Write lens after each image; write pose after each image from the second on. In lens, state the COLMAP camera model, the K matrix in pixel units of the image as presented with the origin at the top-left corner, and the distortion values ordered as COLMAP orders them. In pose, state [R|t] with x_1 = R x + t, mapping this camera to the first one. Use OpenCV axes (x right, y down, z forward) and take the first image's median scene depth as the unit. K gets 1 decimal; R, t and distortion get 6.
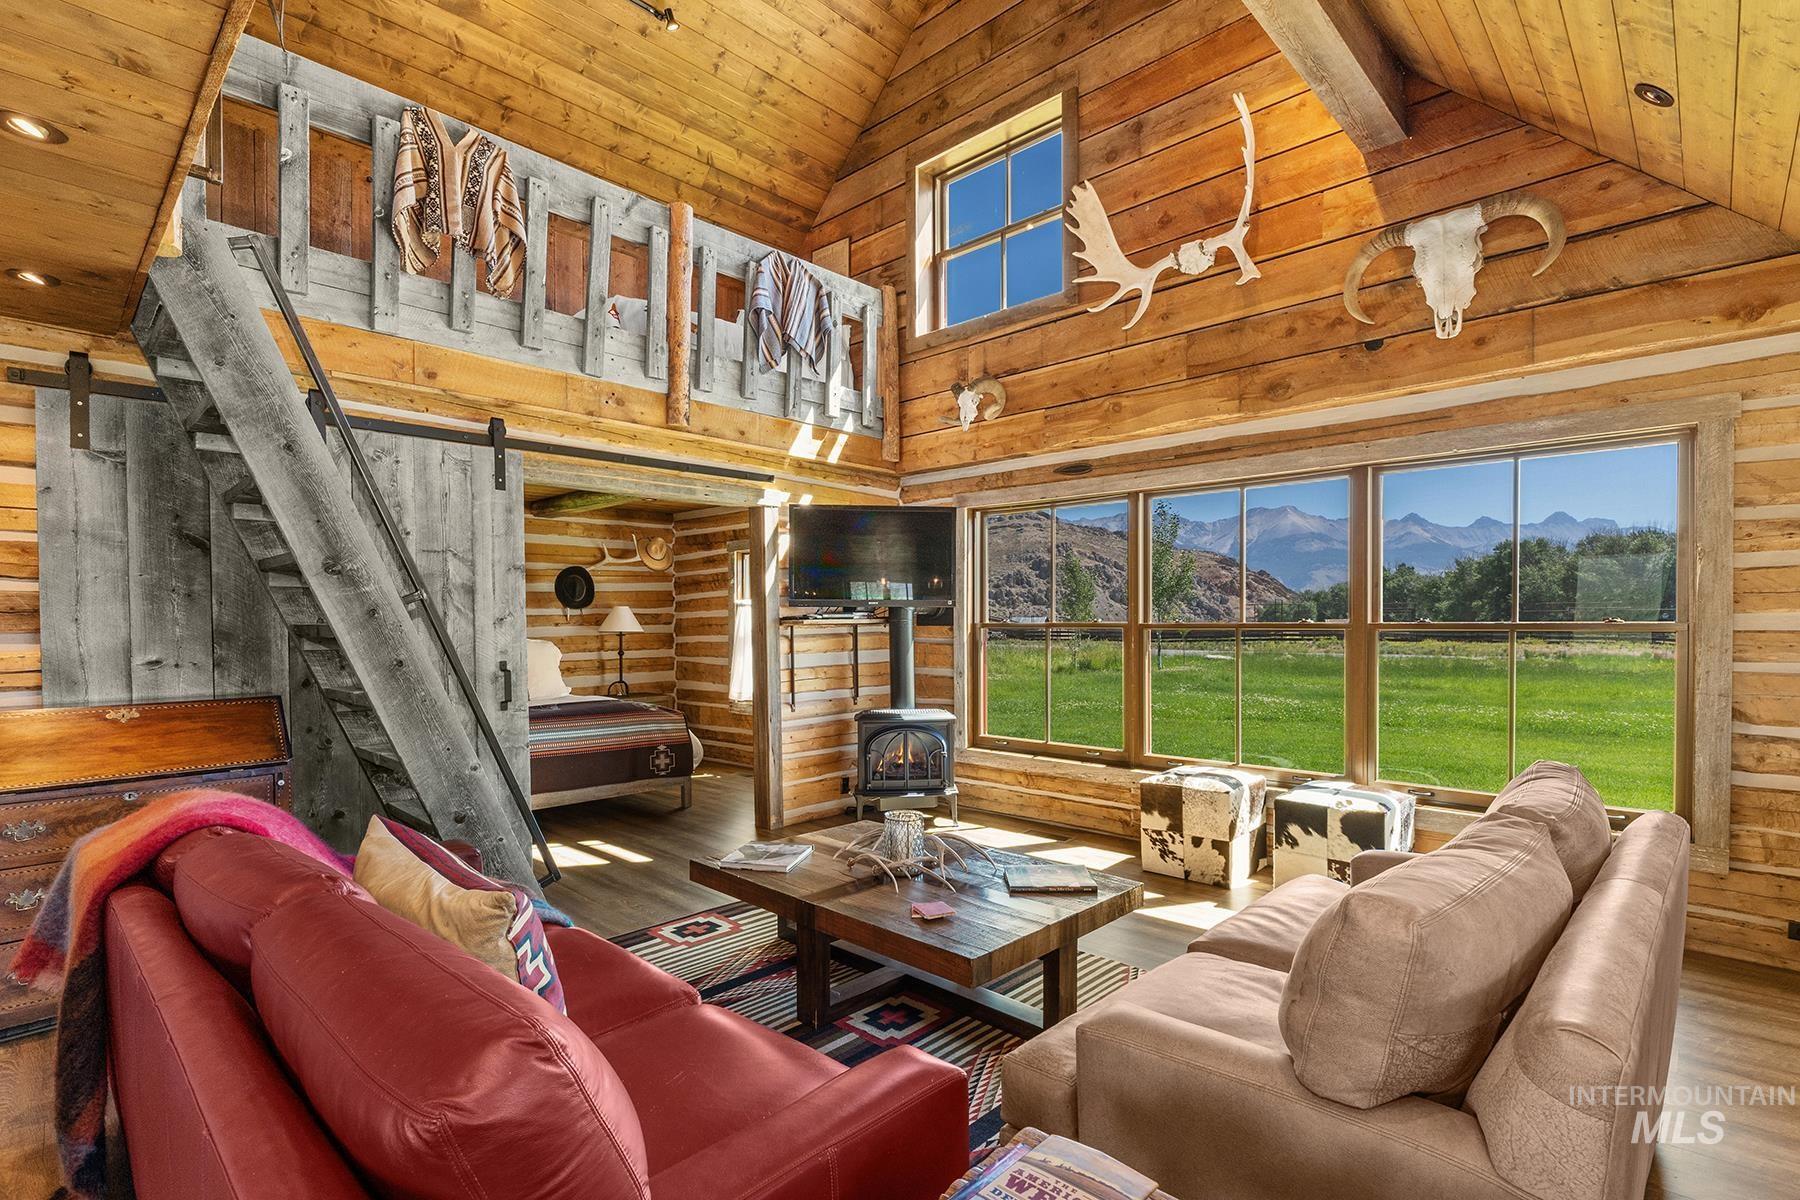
lens RADIAL K [[847.7, 0, 901.0], [0, 847.7, 637.0], [0, 0, 1]] dist [-0.009250, 0.001323]
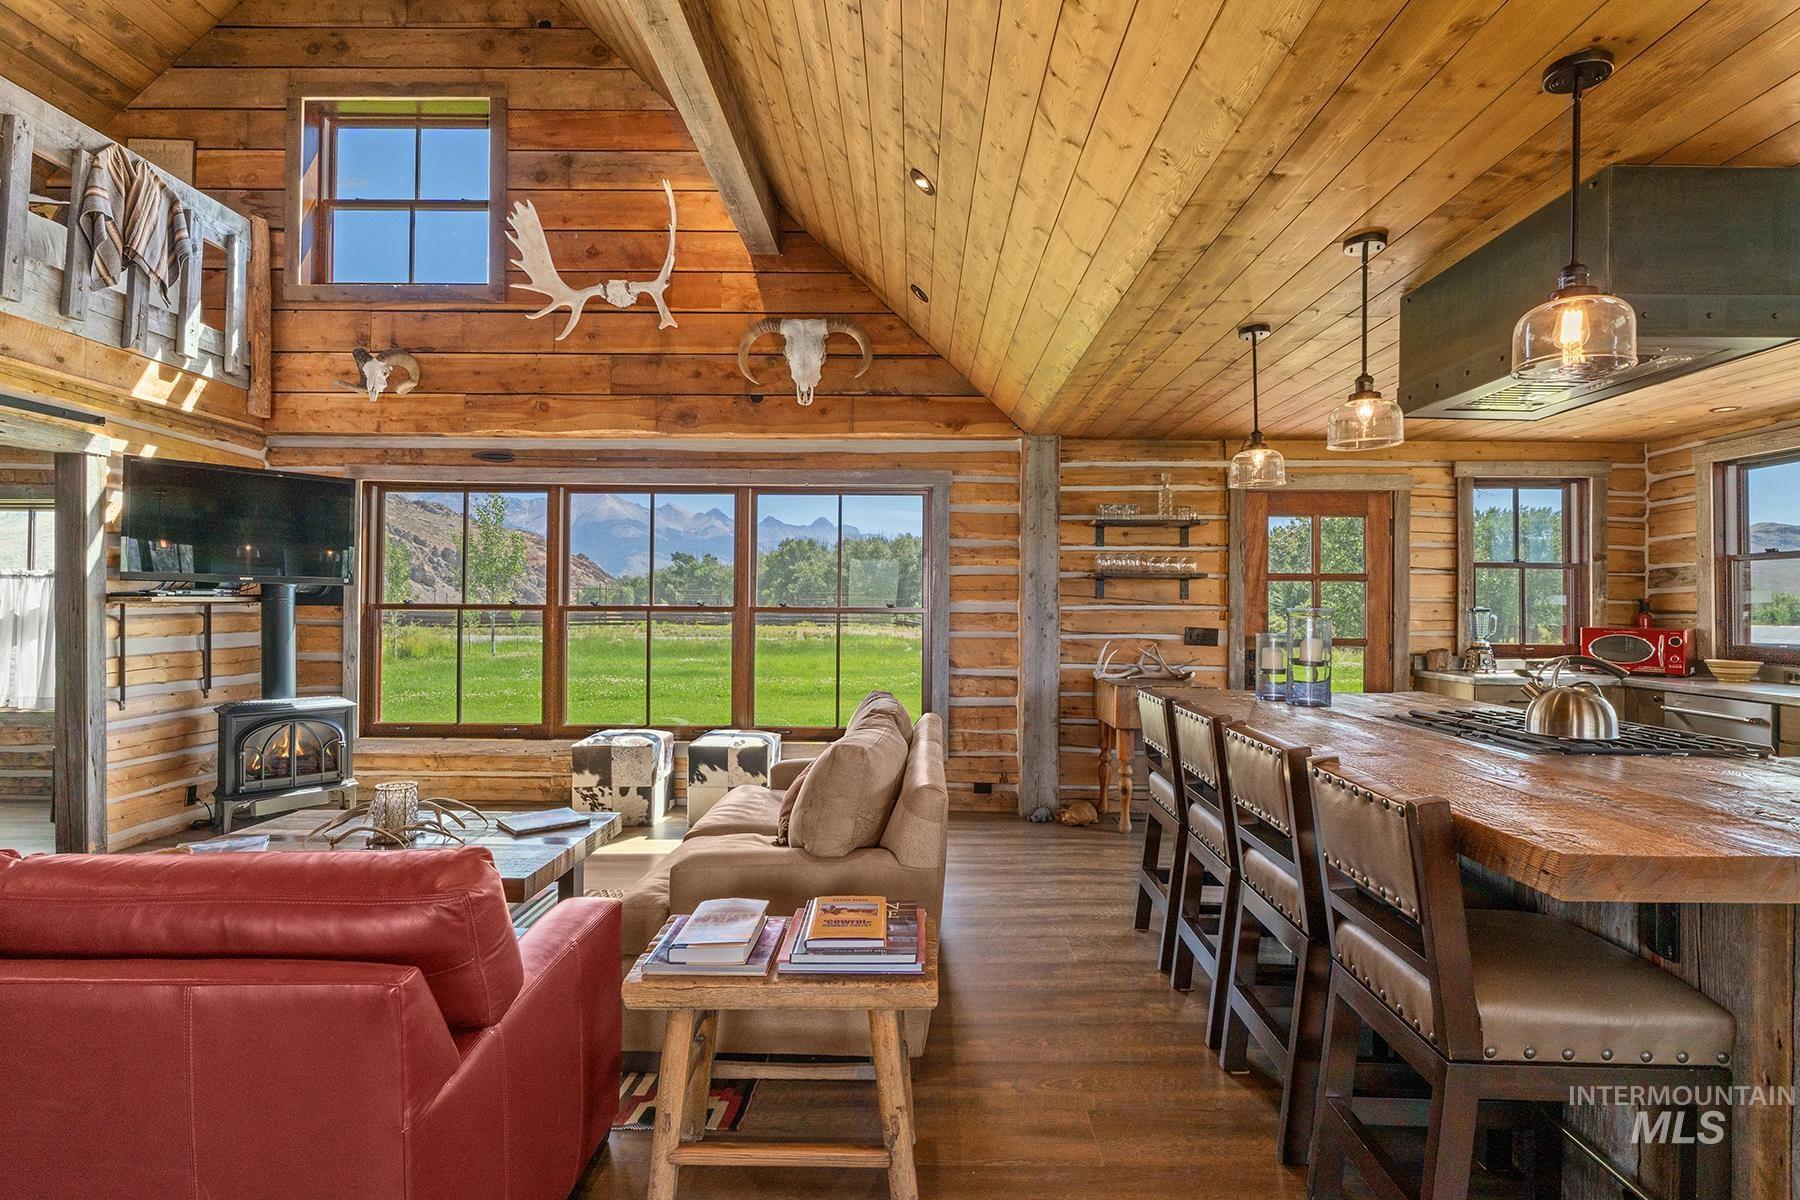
lens RADIAL K [[891.8, 0, 903.3], [0, 891.8, 599.6], [0, 0, 1]] dist [0.000222, -0.002347]
pose [[0.728286, 0.014255, 0.685125, -0.210251], [0.002986, 0.999708, -0.023974, 0.006844], [-0.685267, 0.019505, 0.728031, -0.163773]]
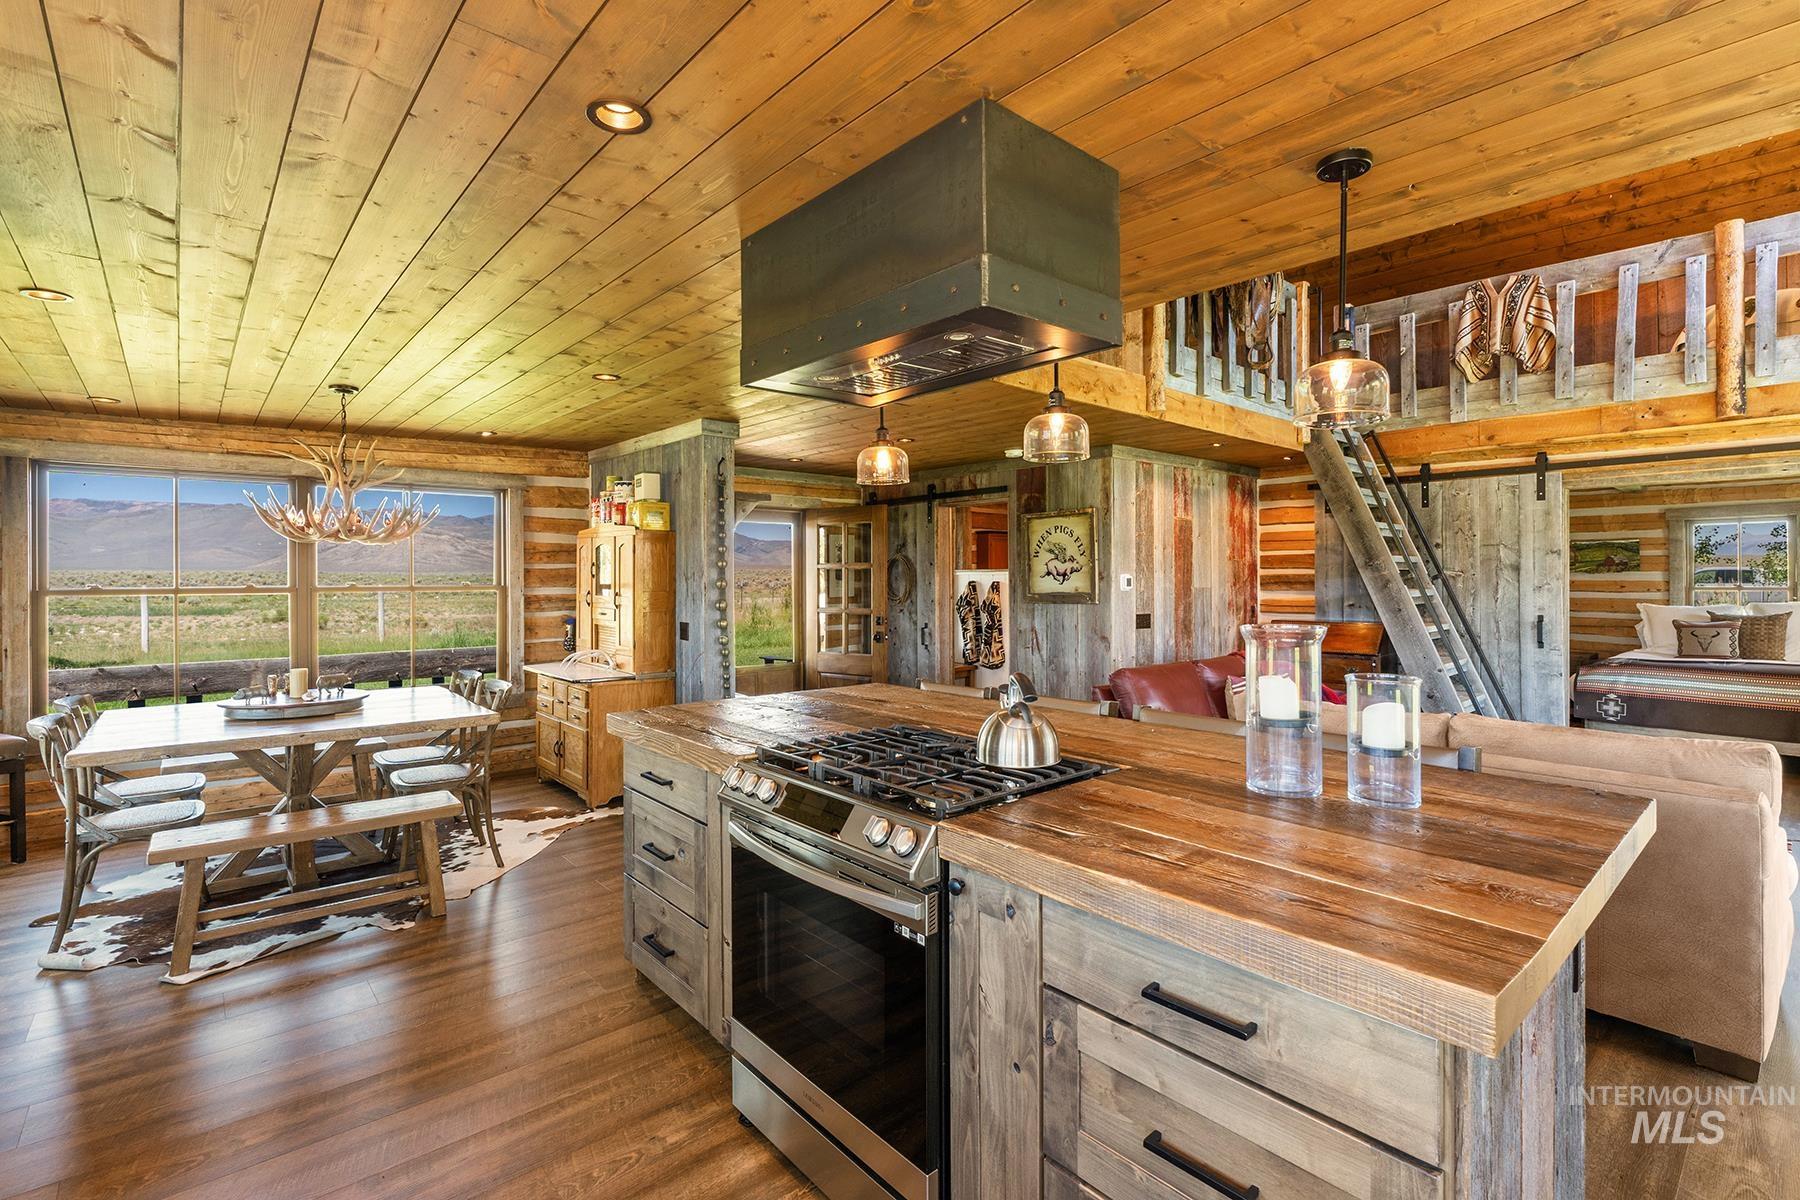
lens RADIAL K [[847.7, 0, 906.2], [0, 847.7, 585.0], [0, 0, 1]] dist [-0.009250, 0.001323]
pose [[-0.081789, 0.017054, -0.996504, 1.011291], [-0.016203, 0.999699, 0.018438, -0.031453], [0.996518, 0.017654, -0.081488, 0.008690]]
